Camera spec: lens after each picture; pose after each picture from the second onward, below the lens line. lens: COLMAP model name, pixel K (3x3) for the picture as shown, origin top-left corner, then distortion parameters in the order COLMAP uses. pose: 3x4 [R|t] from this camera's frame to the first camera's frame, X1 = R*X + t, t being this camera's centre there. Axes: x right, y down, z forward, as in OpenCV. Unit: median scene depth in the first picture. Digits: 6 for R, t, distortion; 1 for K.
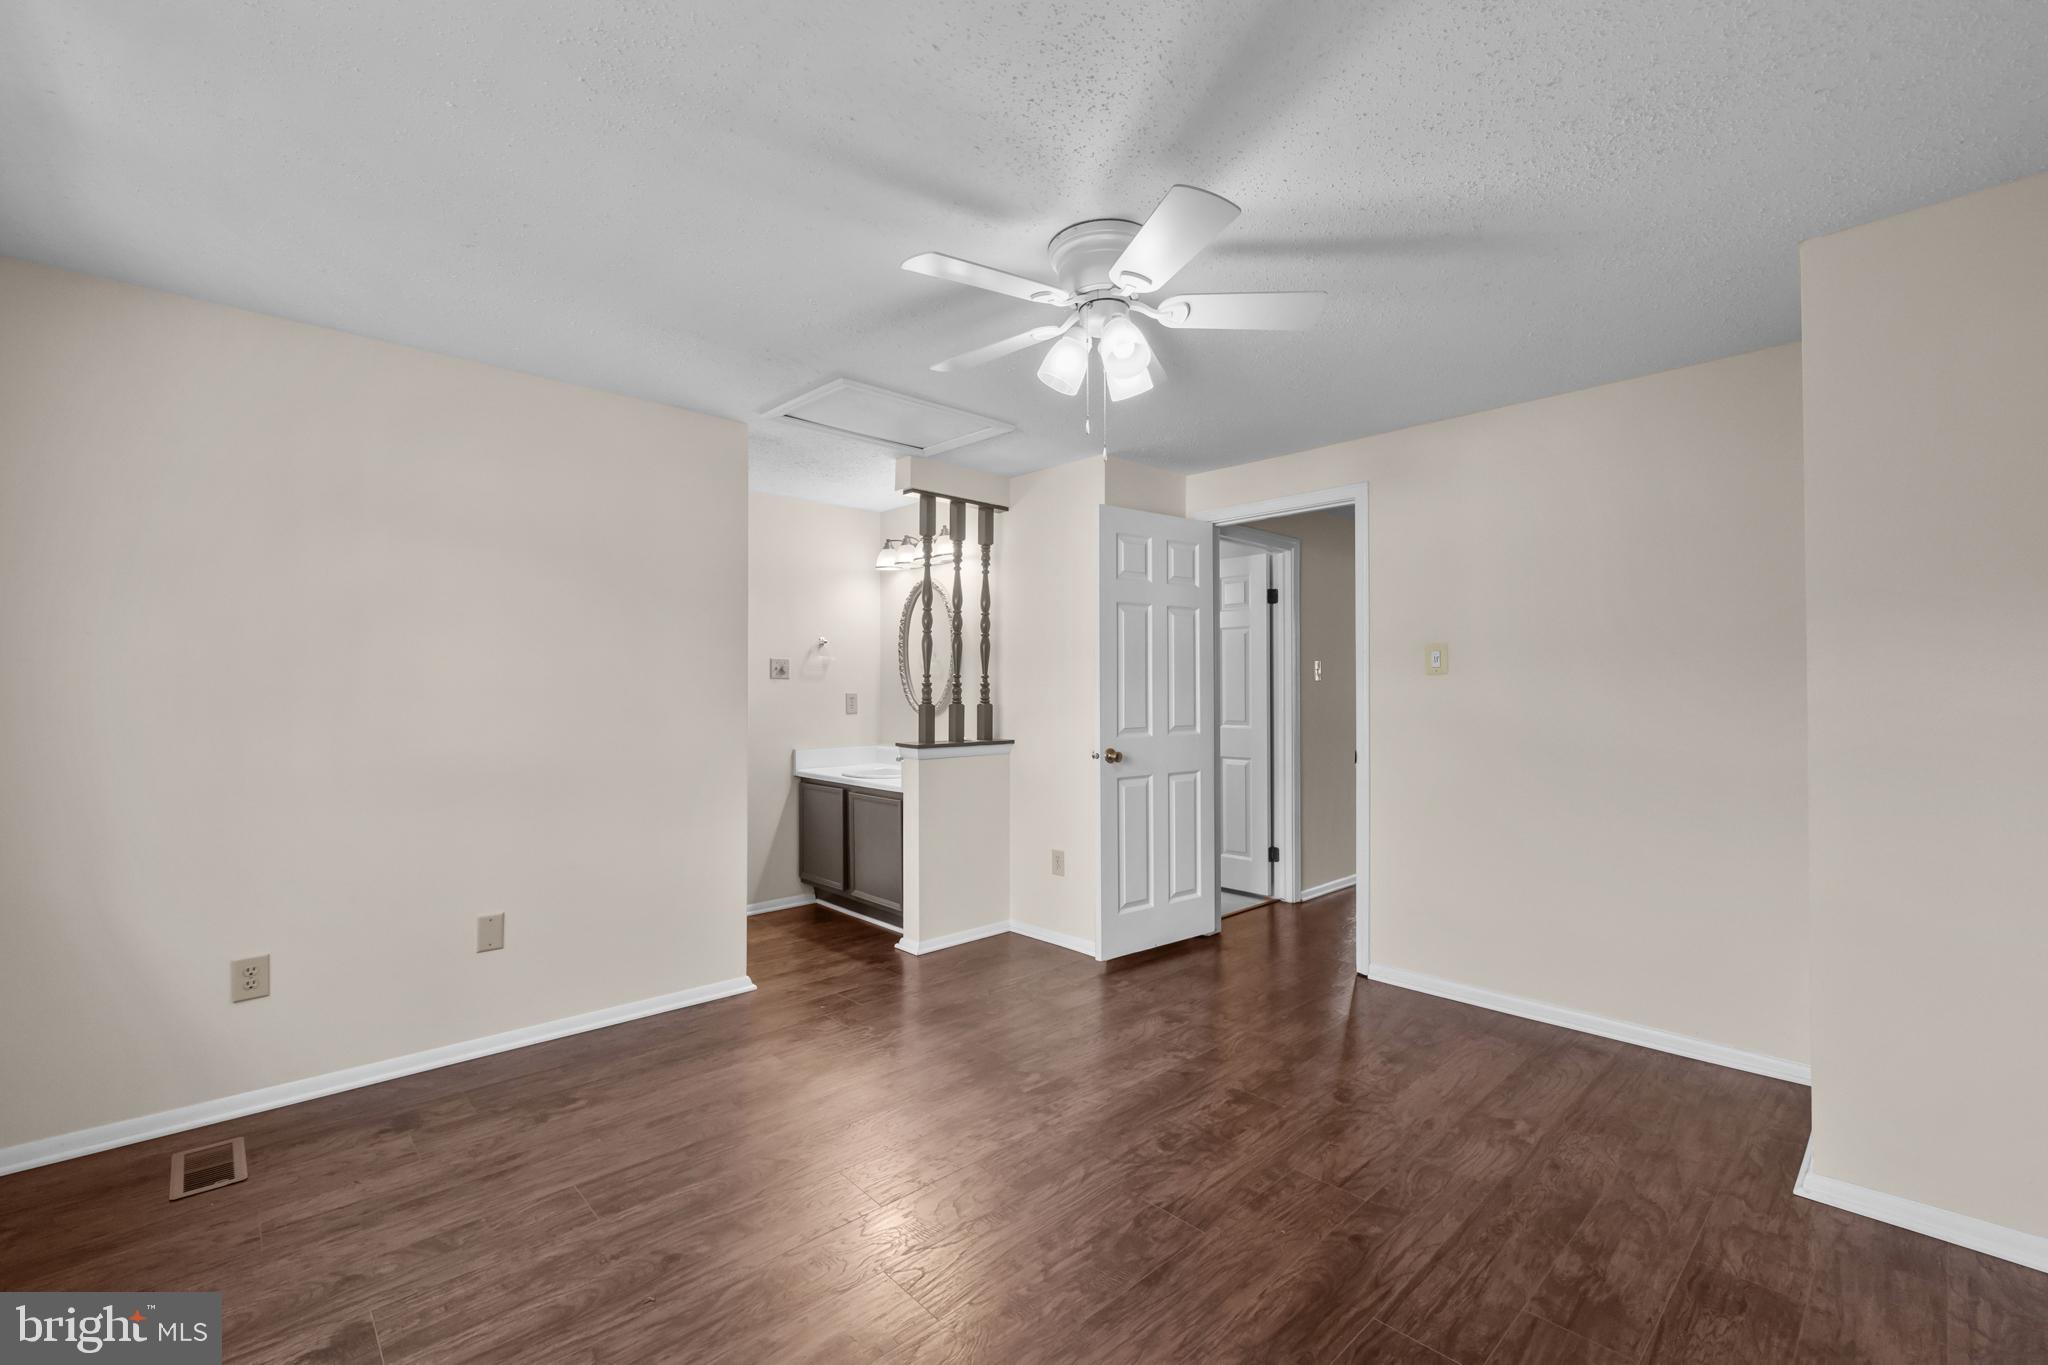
lens RADIAL K [[874.7, 0, 1013.4], [0, 874.7, 683.6], [0, 0, 1]] dist [0.001079, 0.000564]
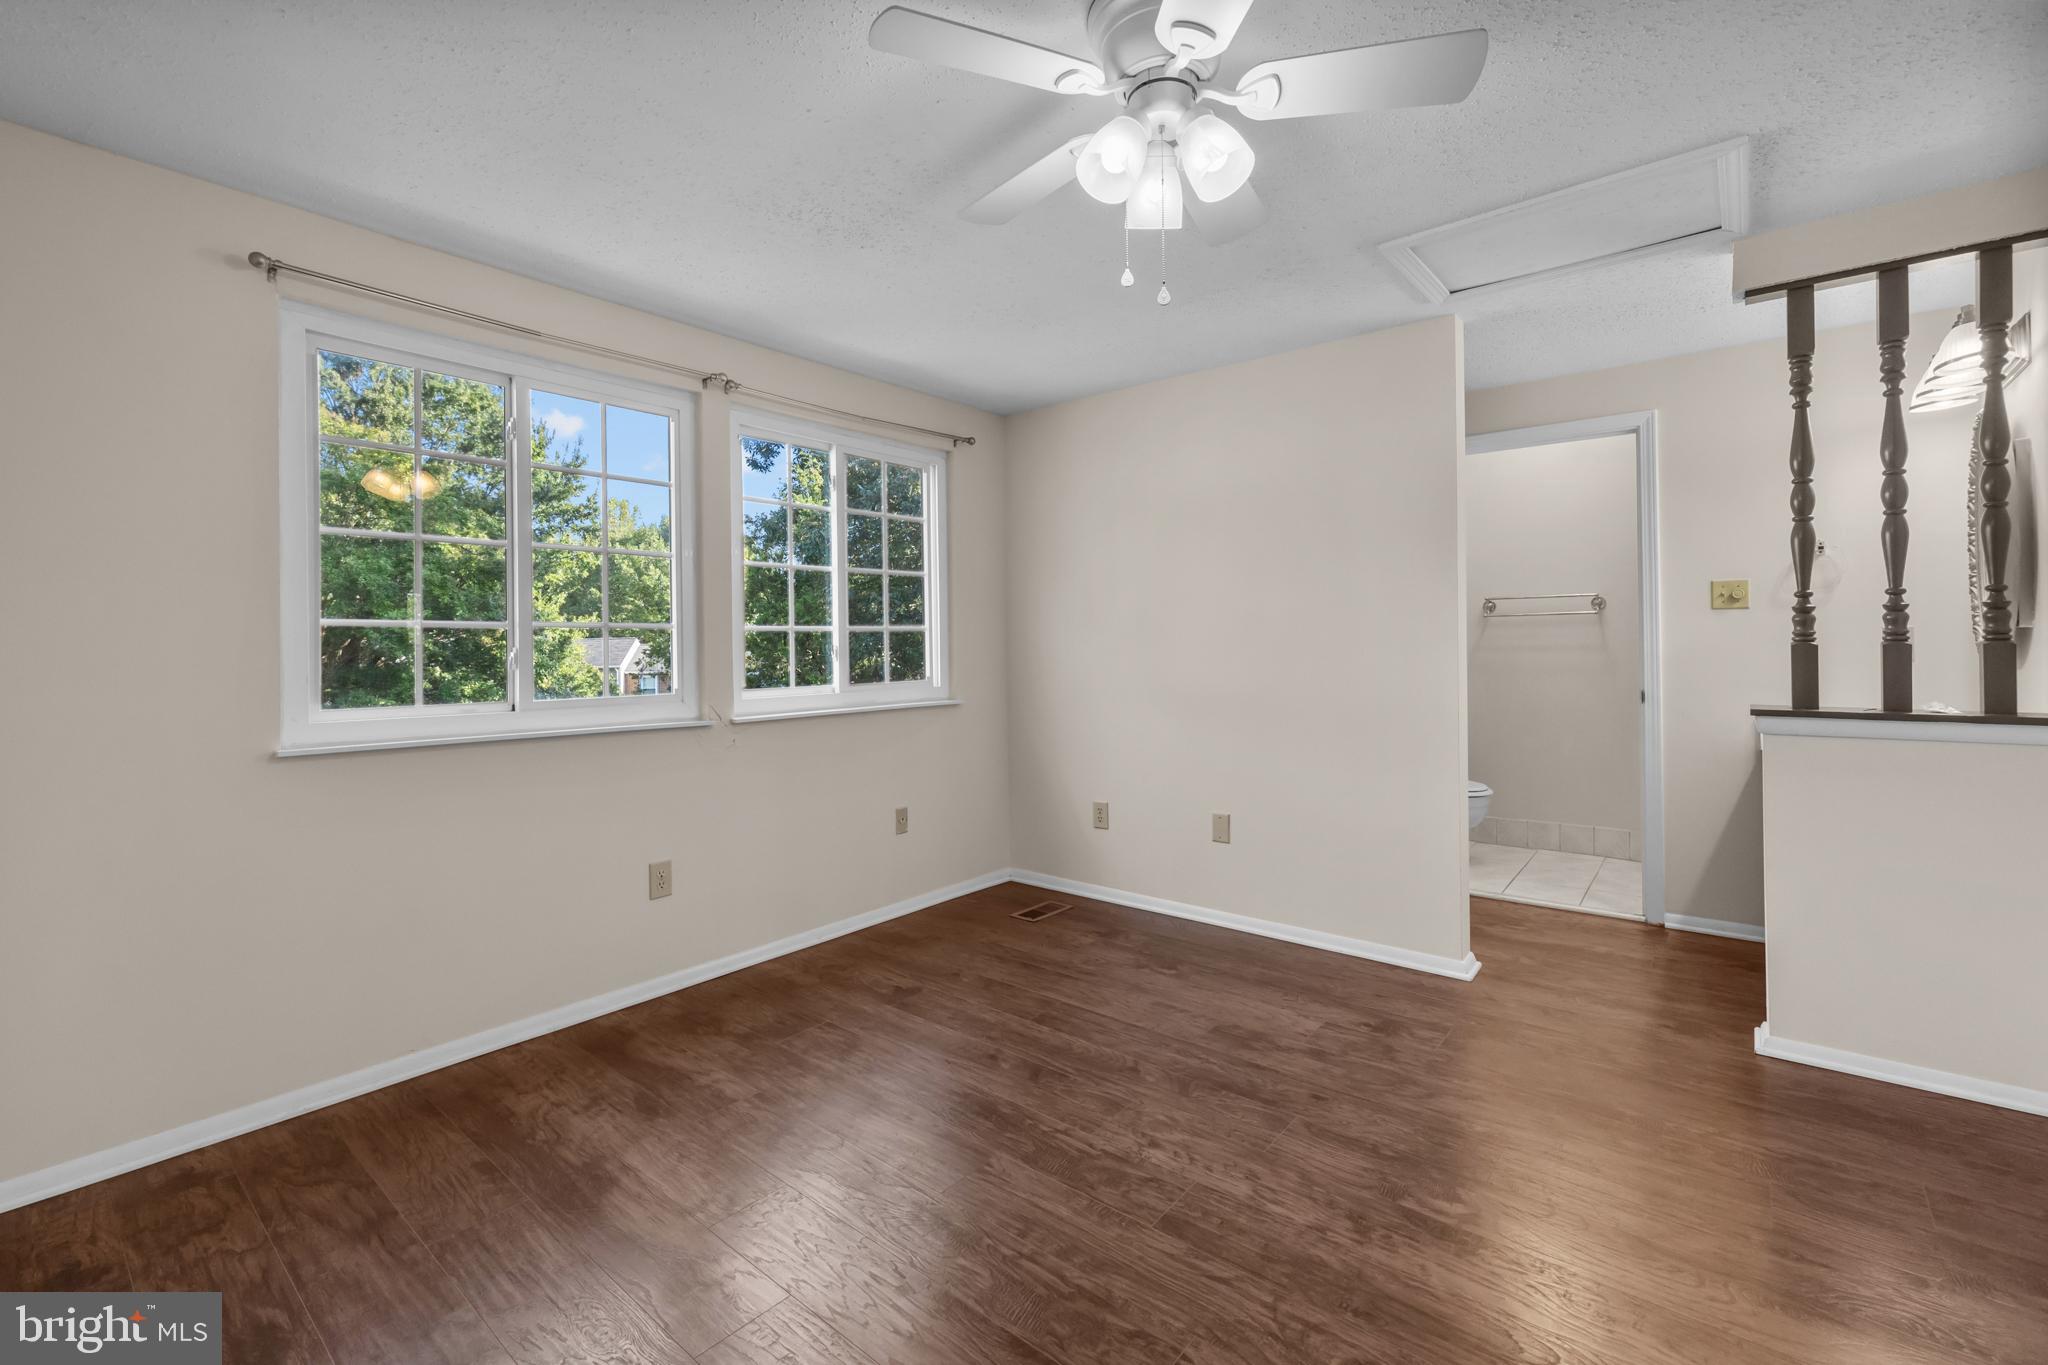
lens RADIAL K [[874.7, 0, 1014.5], [0, 874.7, 649.0], [0, 0, 1]] dist [0.001079, 0.000564]
pose [[0.119675, 0.002242, -0.992811, 0.681550], [0.021327, 0.999761, 0.004829, 0.020389], [0.992584, -0.021752, 0.119598, 0.644928]]
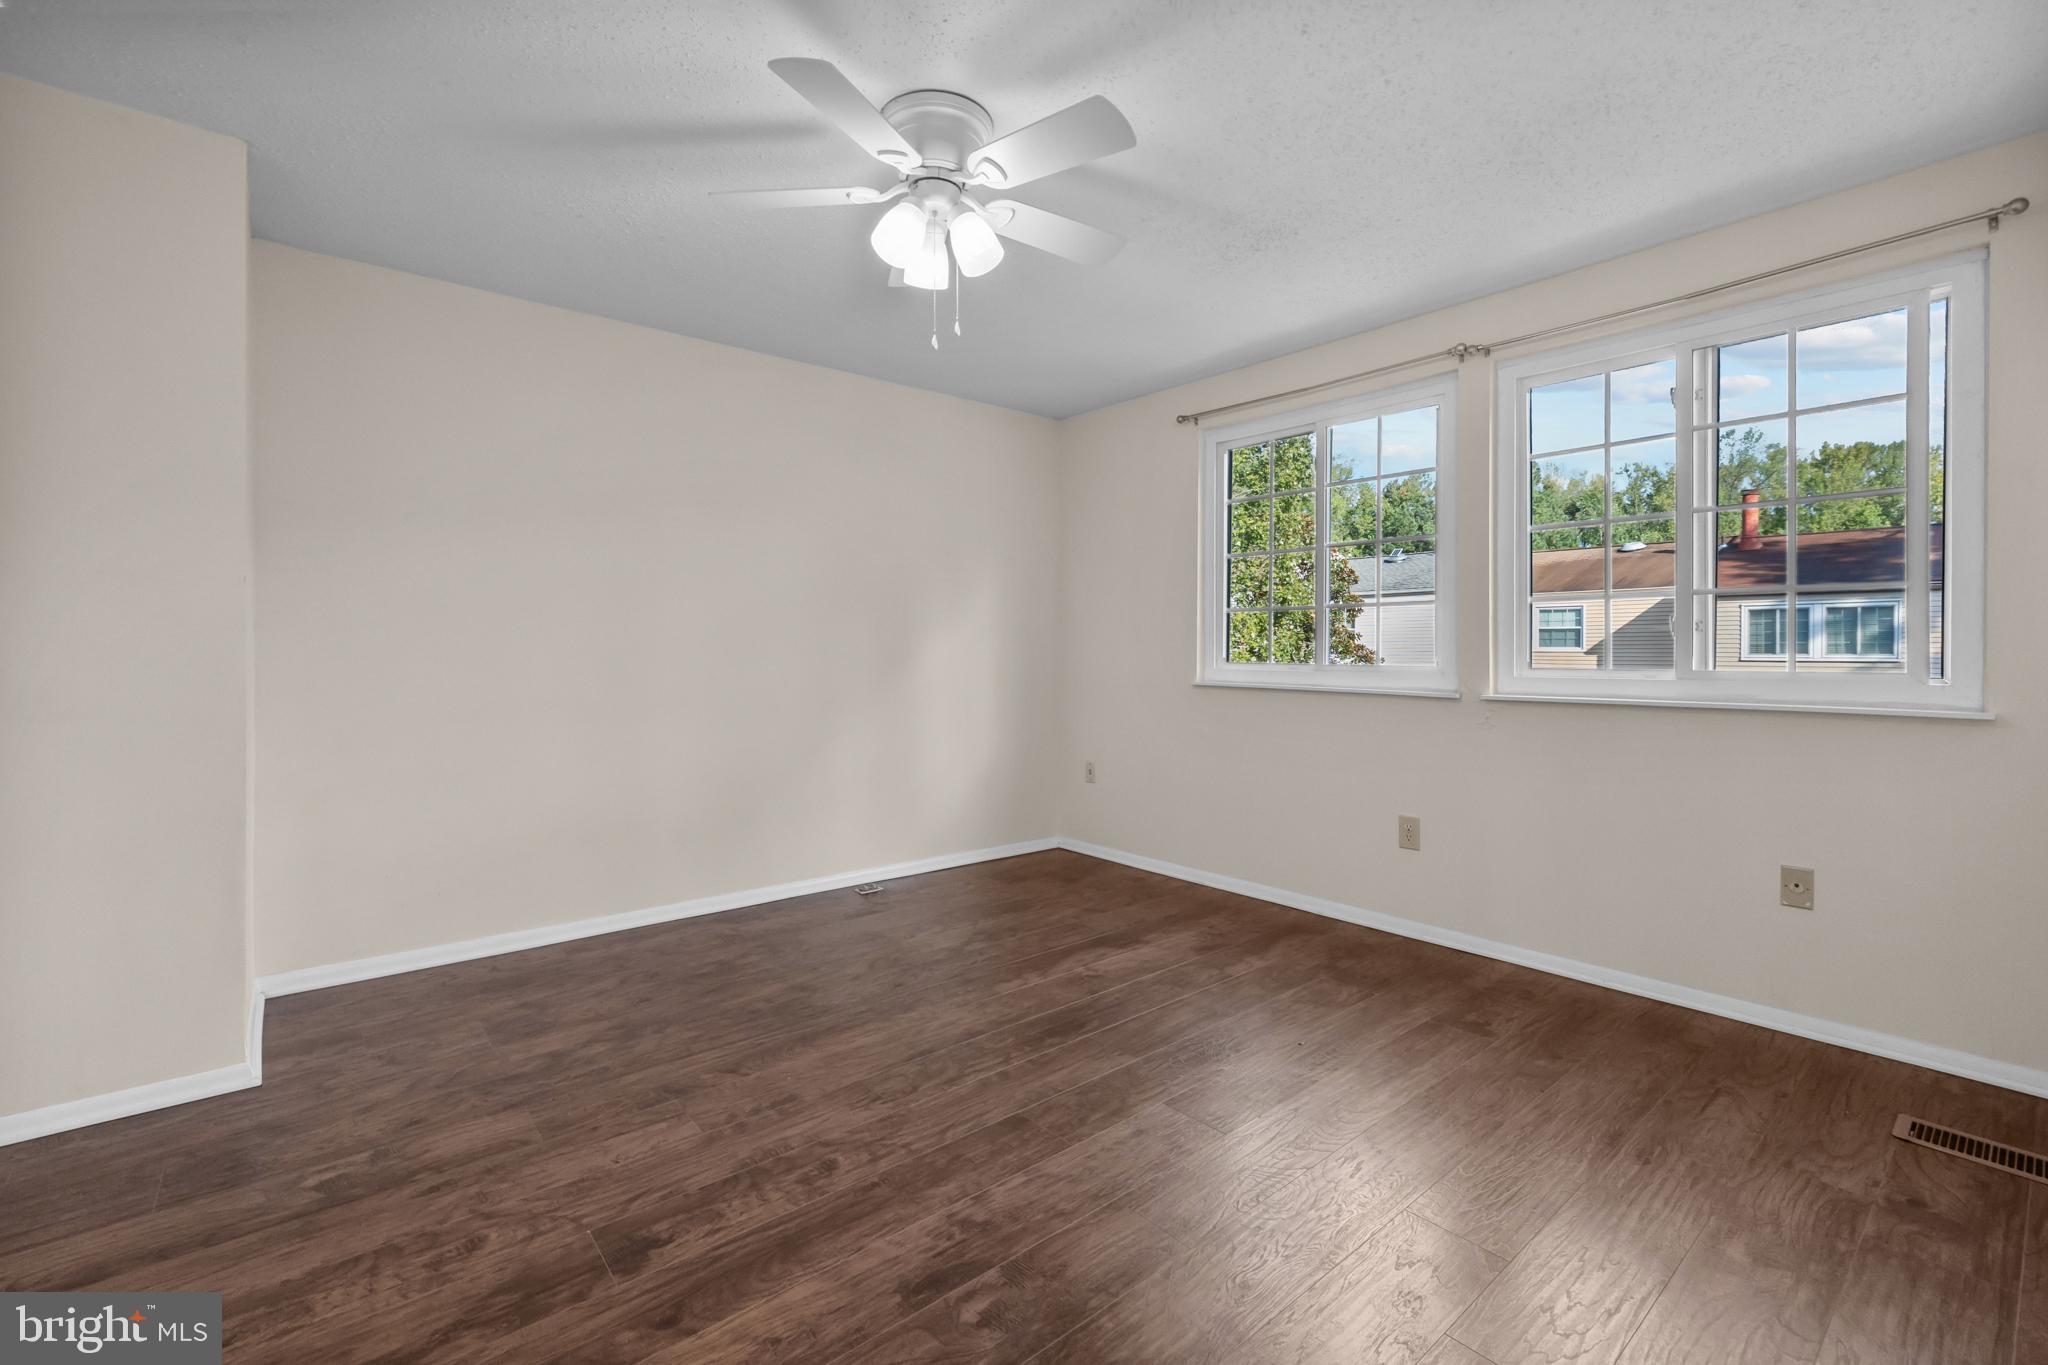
lens RADIAL K [[874.7, 0, 1022.5], [0, 874.7, 642.7], [0, 0, 1]] dist [0.001079, 0.000564]
pose [[-0.998732, -0.001919, 0.050308, -0.033057], [-0.002844, 0.999828, -0.018321, 0.071379], [-0.050264, -0.018440, -0.998566, 1.624258]]
